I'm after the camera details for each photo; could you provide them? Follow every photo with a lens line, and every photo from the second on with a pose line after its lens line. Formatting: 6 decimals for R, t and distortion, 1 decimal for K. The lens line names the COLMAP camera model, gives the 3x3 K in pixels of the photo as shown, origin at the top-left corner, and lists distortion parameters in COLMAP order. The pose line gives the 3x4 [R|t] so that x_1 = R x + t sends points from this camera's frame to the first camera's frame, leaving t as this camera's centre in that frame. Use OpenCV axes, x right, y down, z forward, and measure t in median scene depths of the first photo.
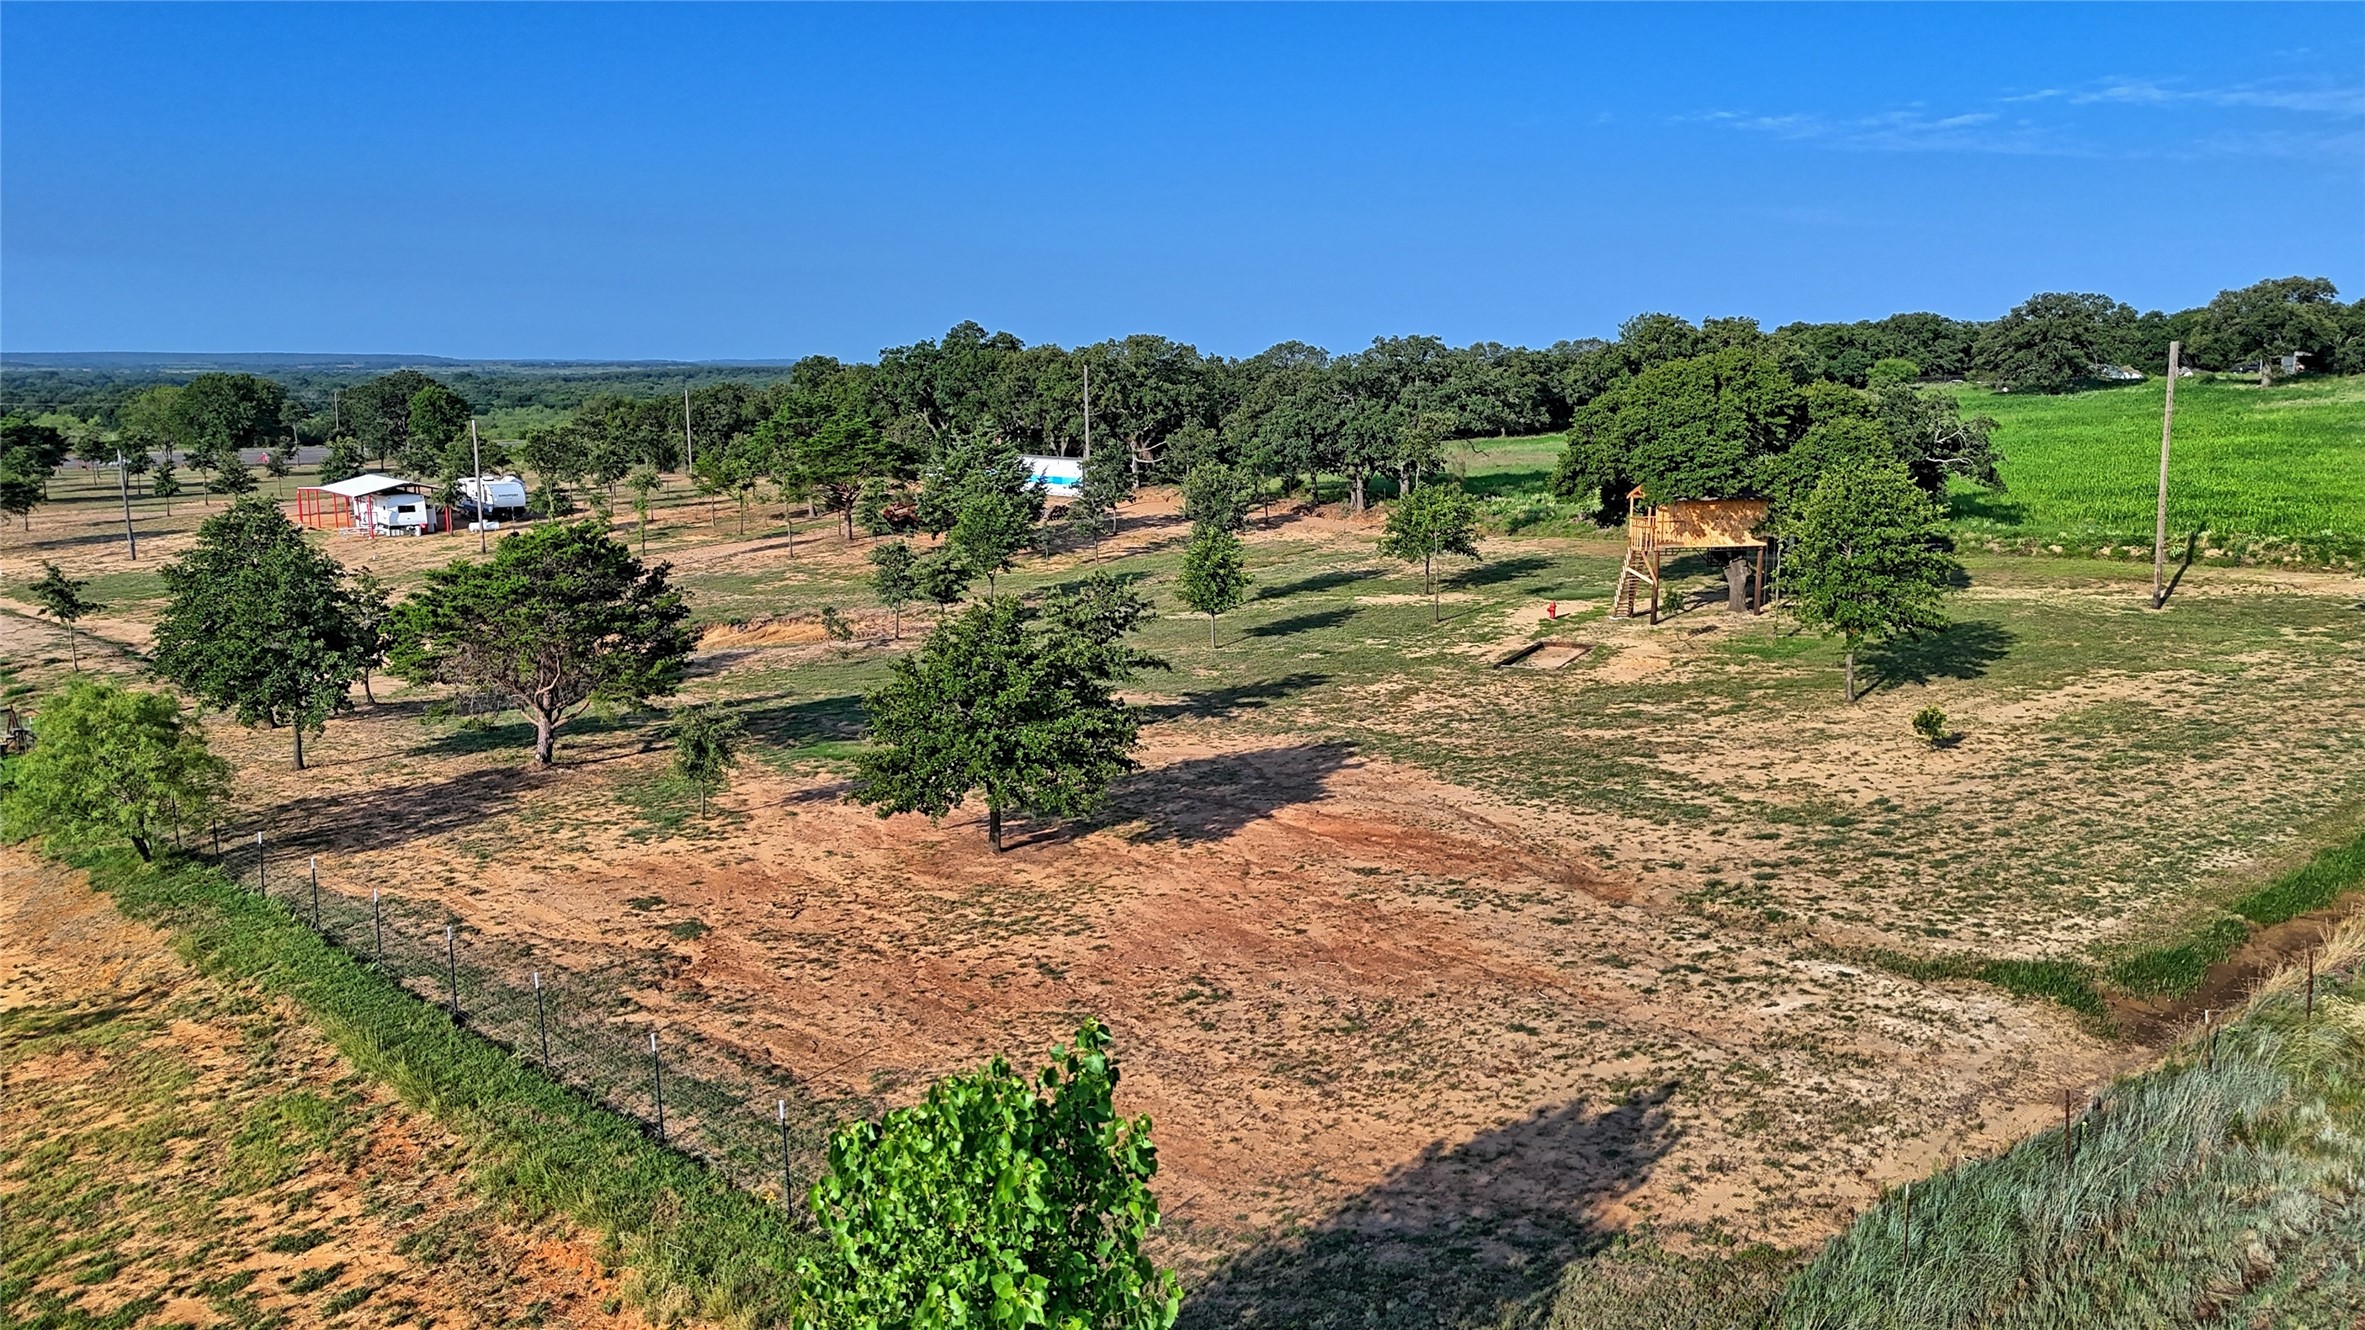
lens RADIAL K [[1731.0, 0, 1191.3], [0, 1731.0, 660.4], [0, 0, 1]] dist [0.069588, -0.077424]
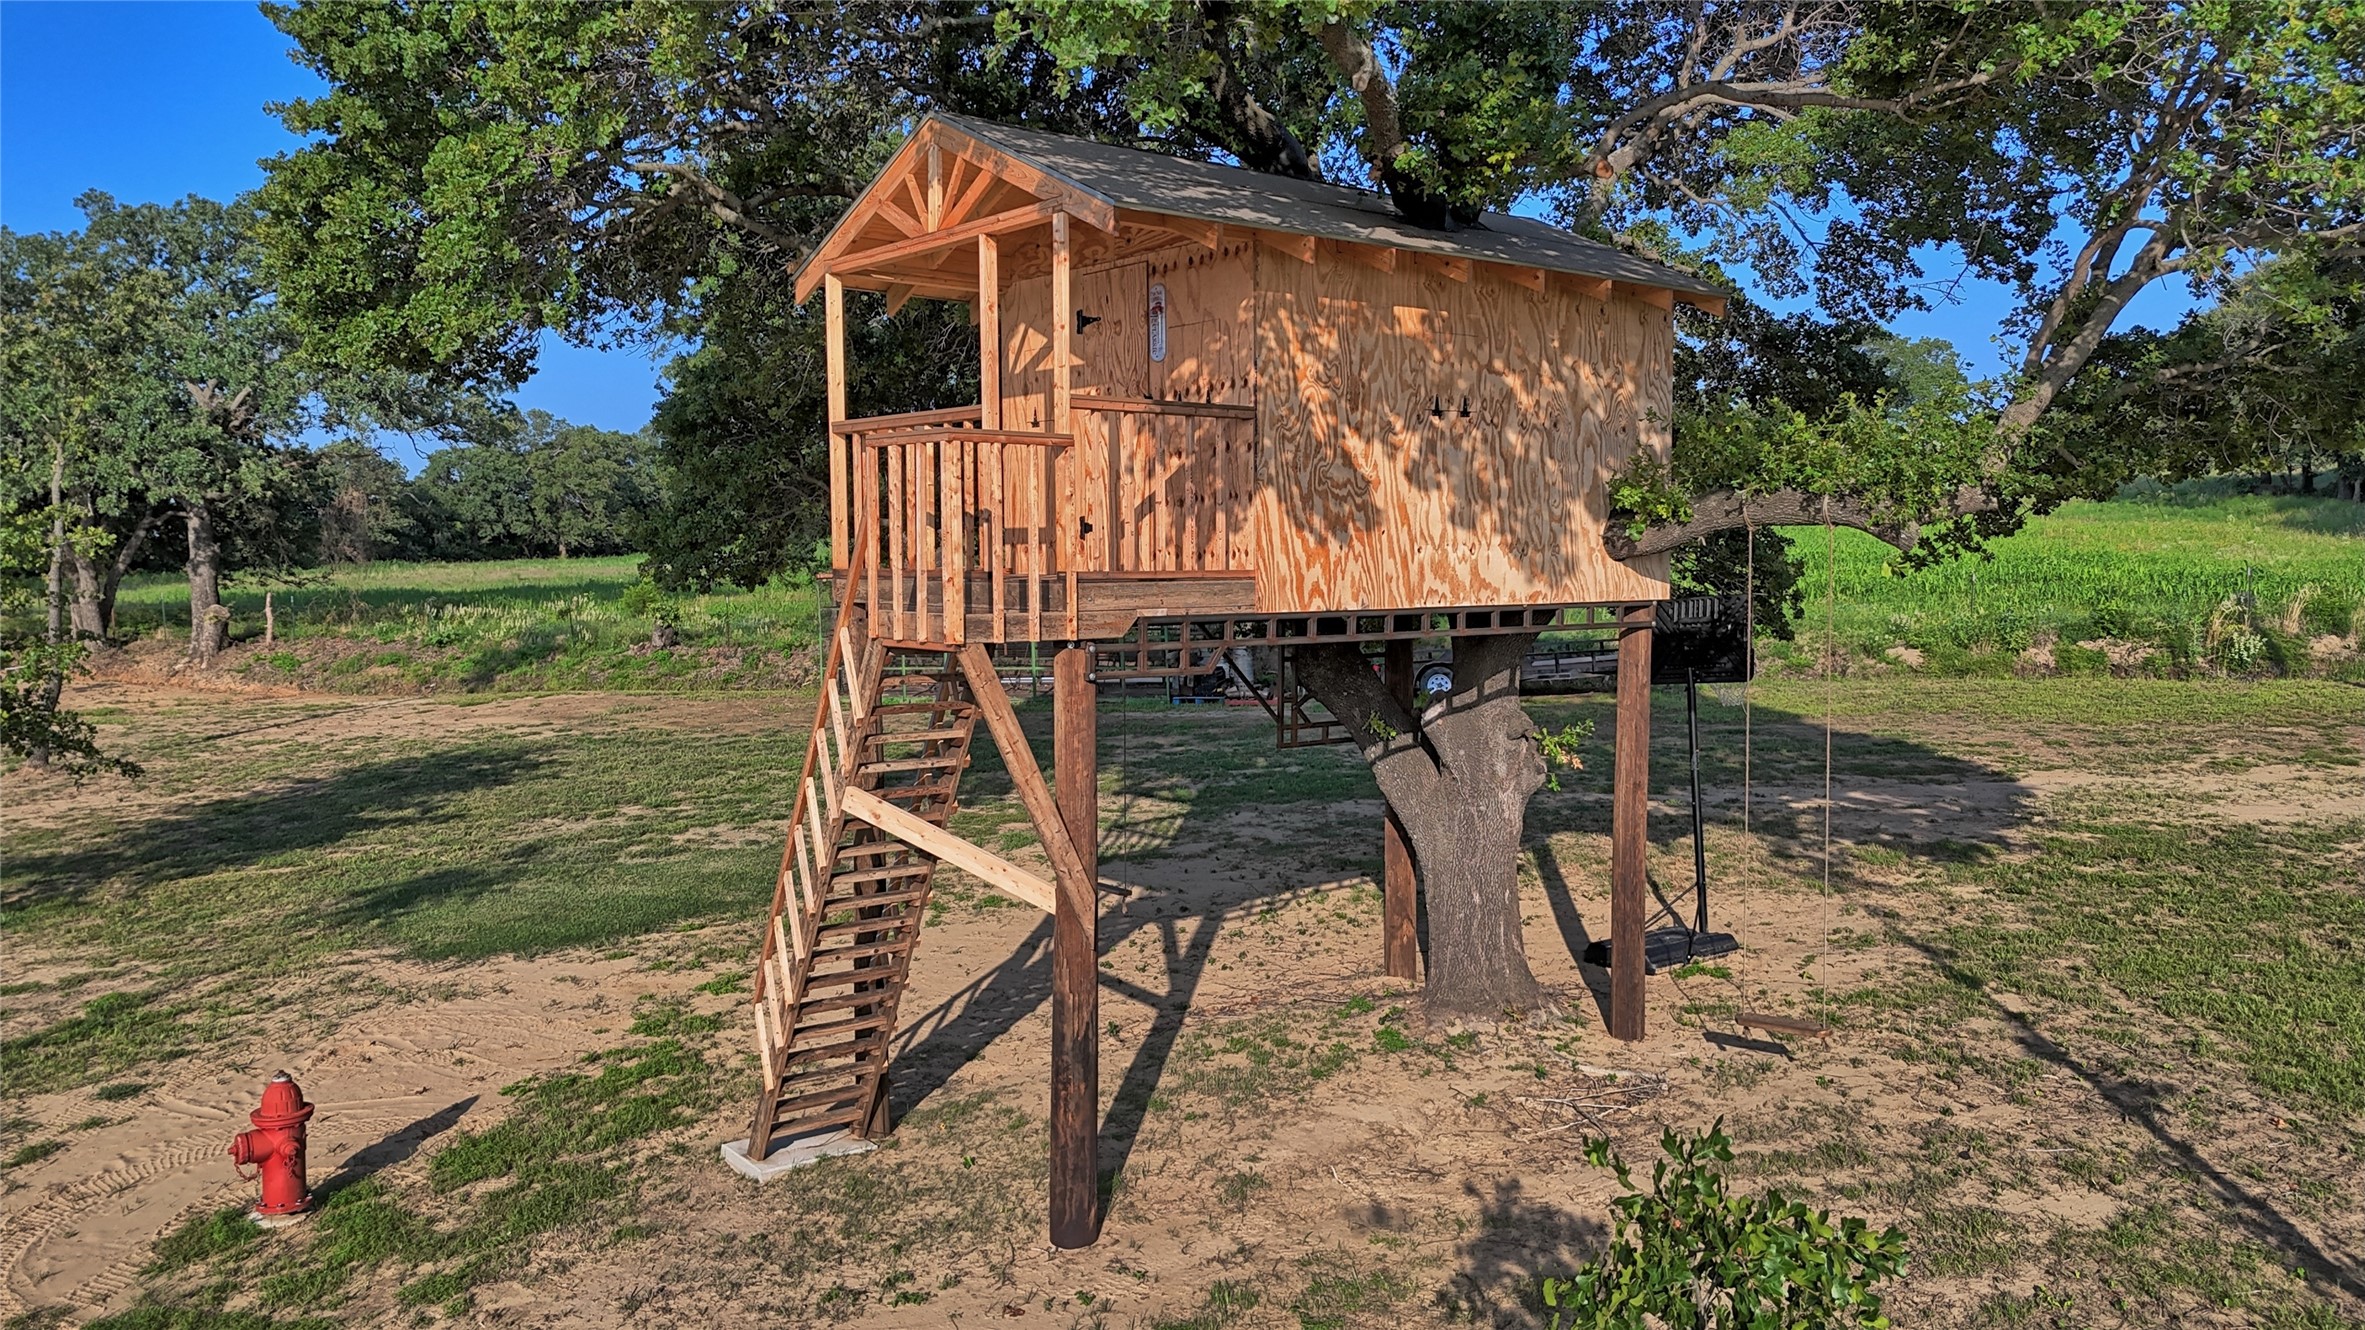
lens RADIAL K [[1729.2, 0, 1192.1], [0, 1729.2, 702.1], [0, 0, 1]] dist [0.066800, -0.076339]
pose [[0.883226, -0.039209, 0.467306, 0.186484], [0.077528, 0.994995, -0.063047, -0.043170], [-0.462495, 0.091914, 0.881845, 0.760665]]
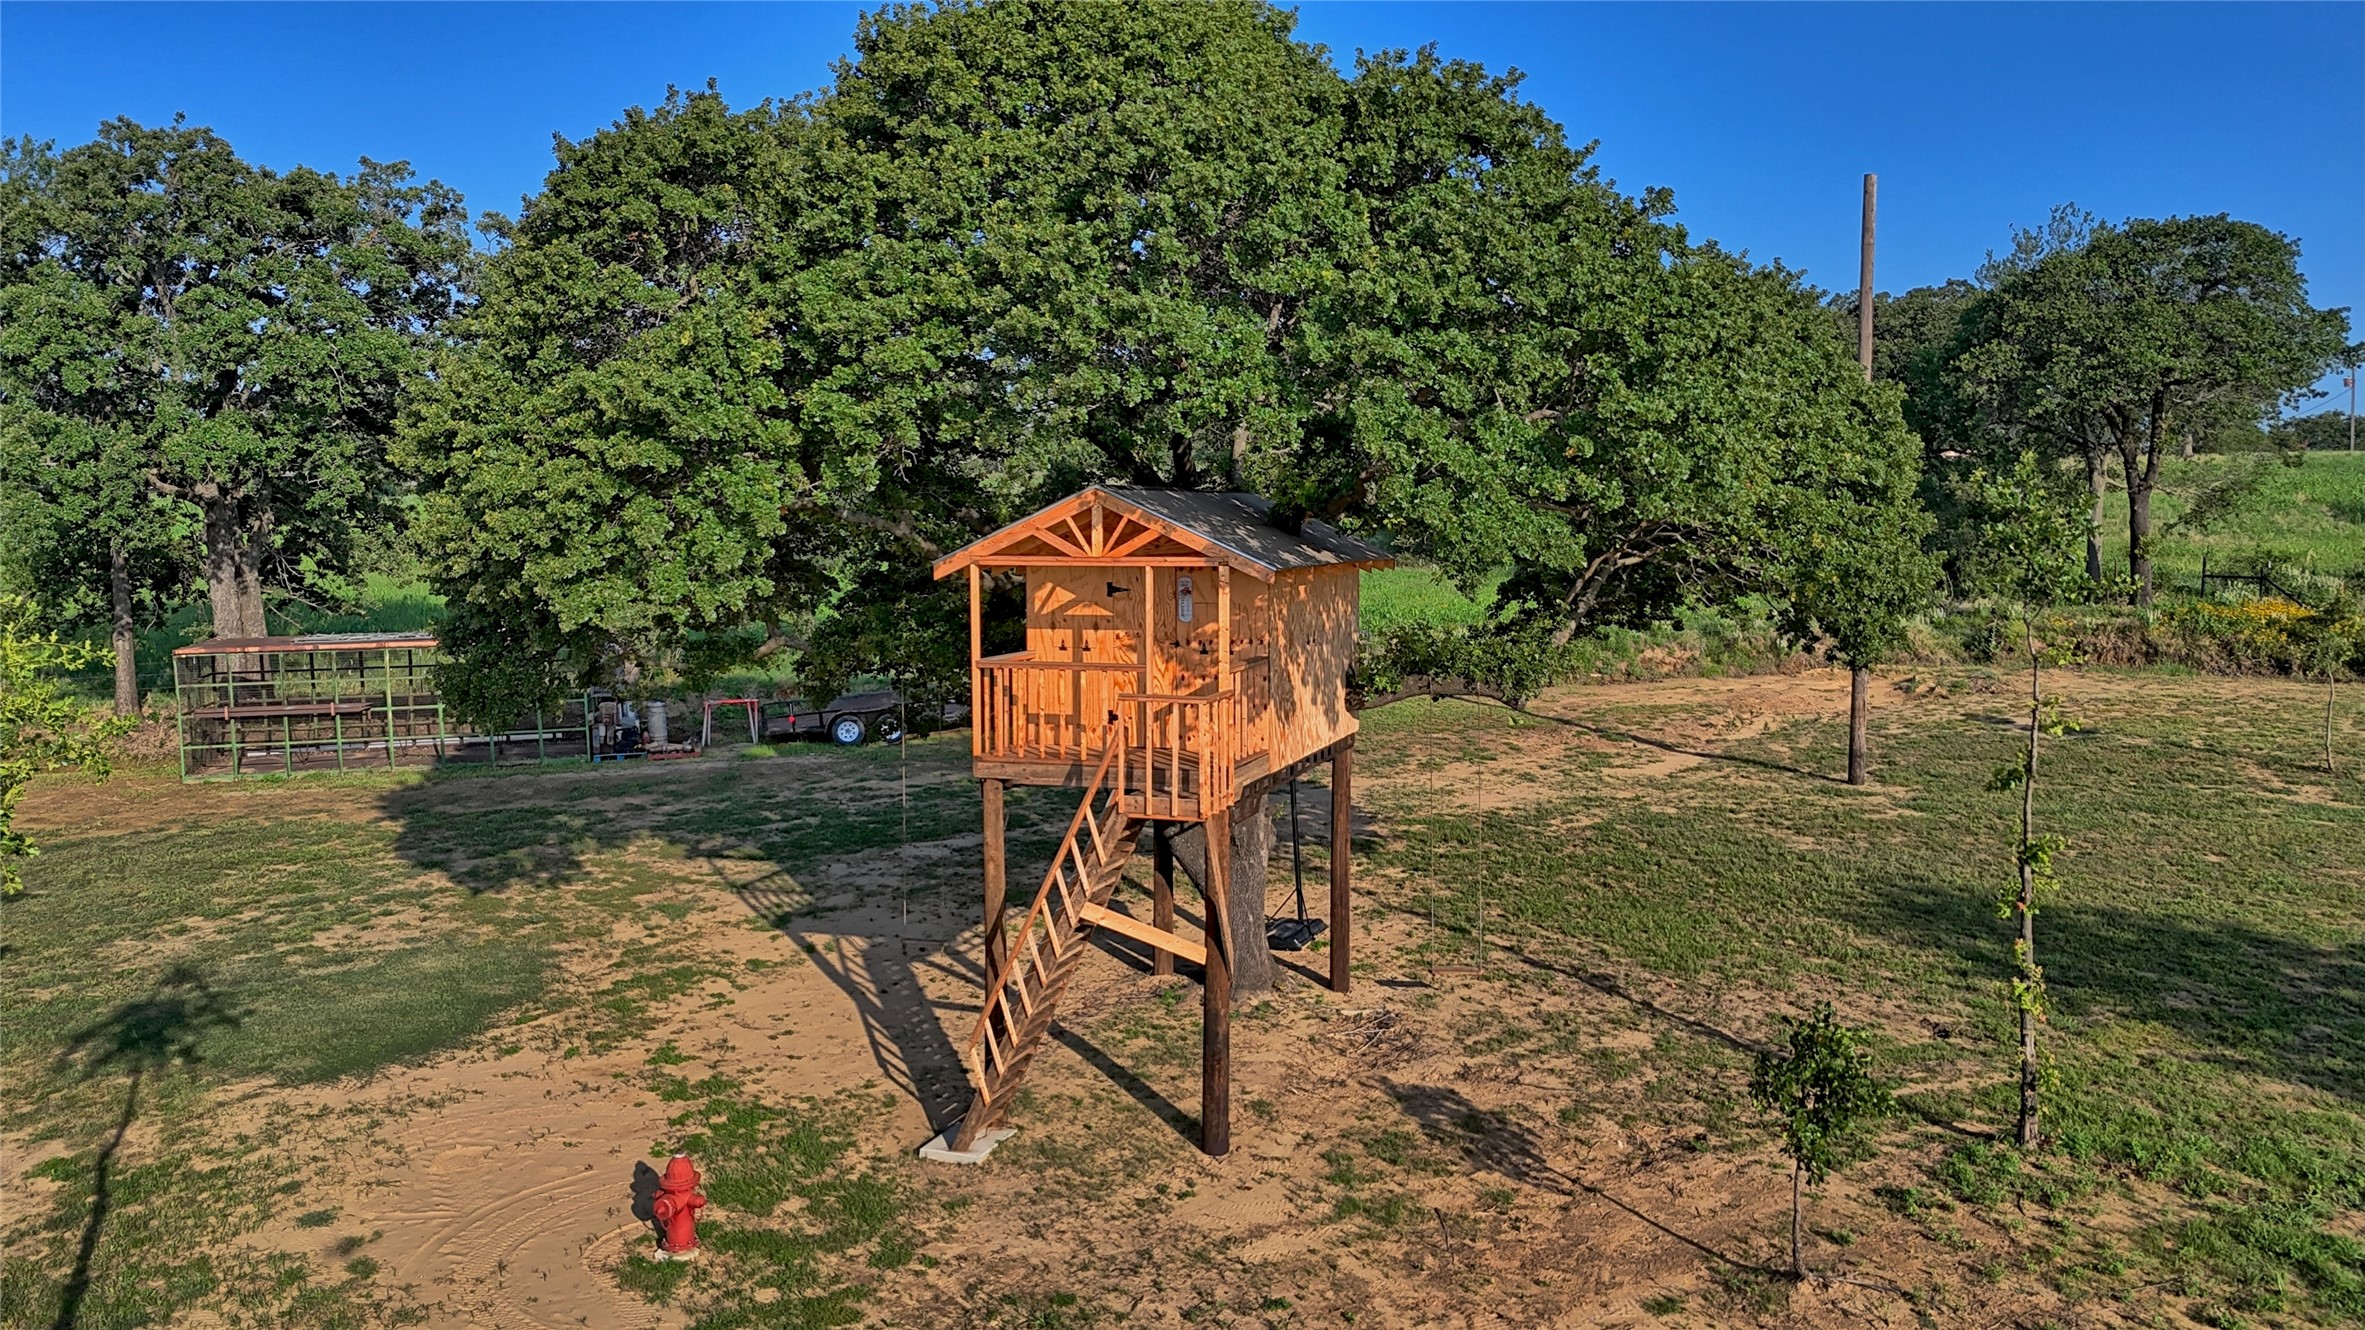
lens RADIAL K [[1731.0, 0, 1191.3], [0, 1731.0, 660.4], [0, 0, 1]] dist [0.069588, -0.077424]
pose [[0.501609, -0.066677, 0.862521, 0.074440], [0.144407, 0.989490, -0.007489, -0.067374], [-0.852956, 0.128310, 0.505966, 0.764553]]
